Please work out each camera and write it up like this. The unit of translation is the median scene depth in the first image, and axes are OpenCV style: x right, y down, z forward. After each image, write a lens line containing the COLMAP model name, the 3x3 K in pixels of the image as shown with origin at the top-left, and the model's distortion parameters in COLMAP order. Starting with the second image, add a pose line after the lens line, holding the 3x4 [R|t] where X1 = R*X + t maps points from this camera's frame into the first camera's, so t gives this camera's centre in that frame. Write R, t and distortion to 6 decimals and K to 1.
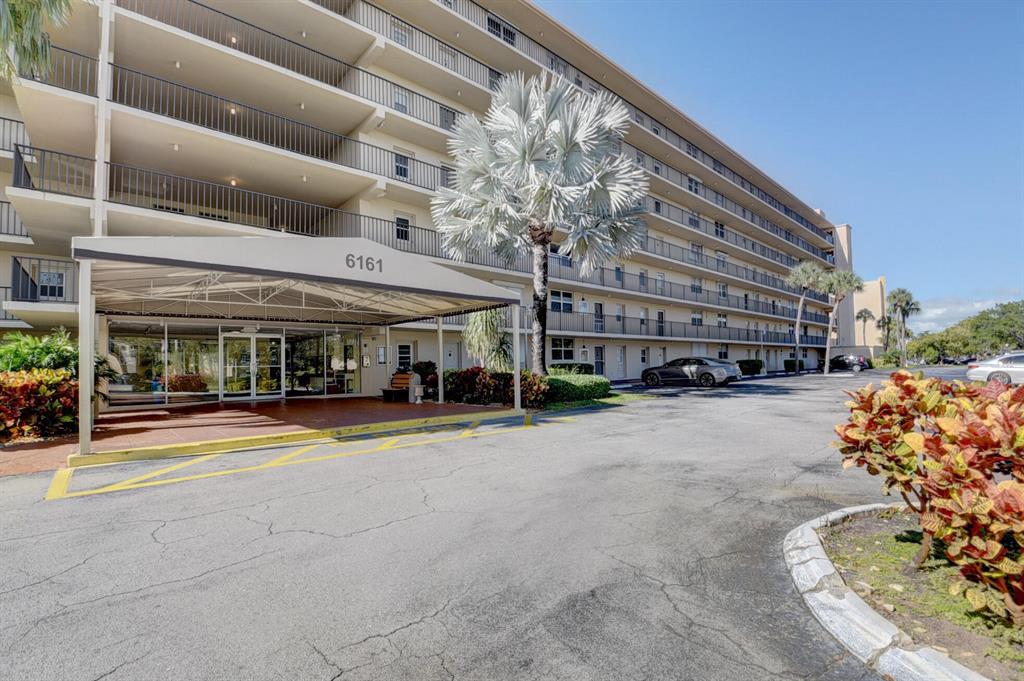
lens RADIAL K [[449.7, 0, 514.3], [0, 449.7, 352.0], [0, 0, 1]] dist [-0.019723, -0.000412]
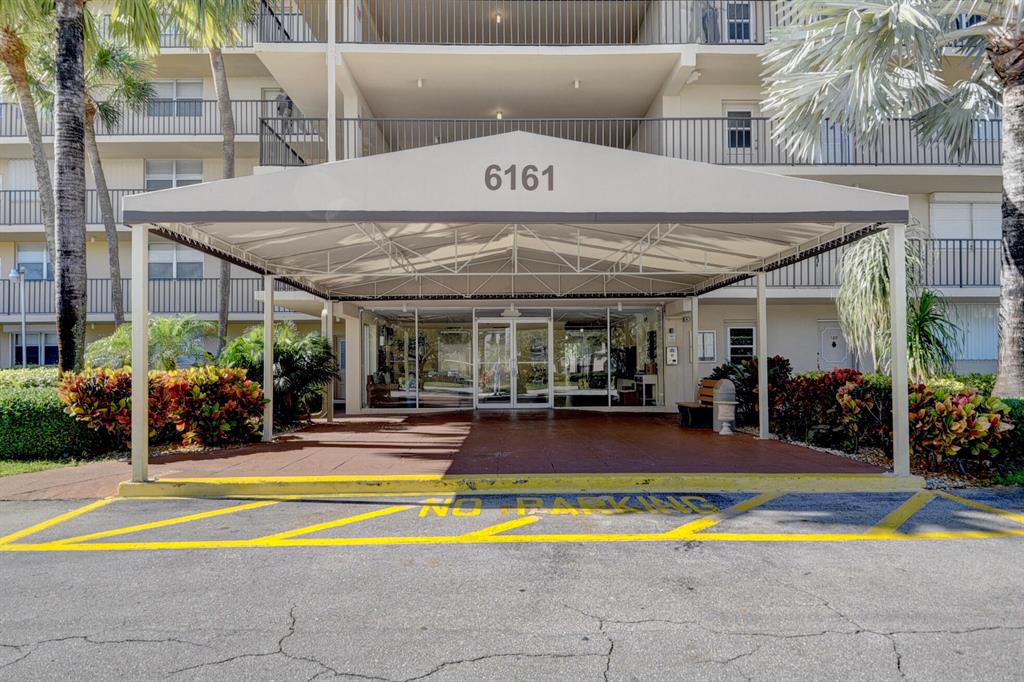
lens RADIAL K [[623.3, 0, 511.5], [0, 623.3, 355.8], [0, 0, 1]] dist [0.062975, -0.075127]
pose [[0.752802, 0.004091, -0.658235, 0.088283], [0.011720, 0.999739, 0.019617, 0.000822], [0.658143, -0.022482, 0.752557, 0.238004]]
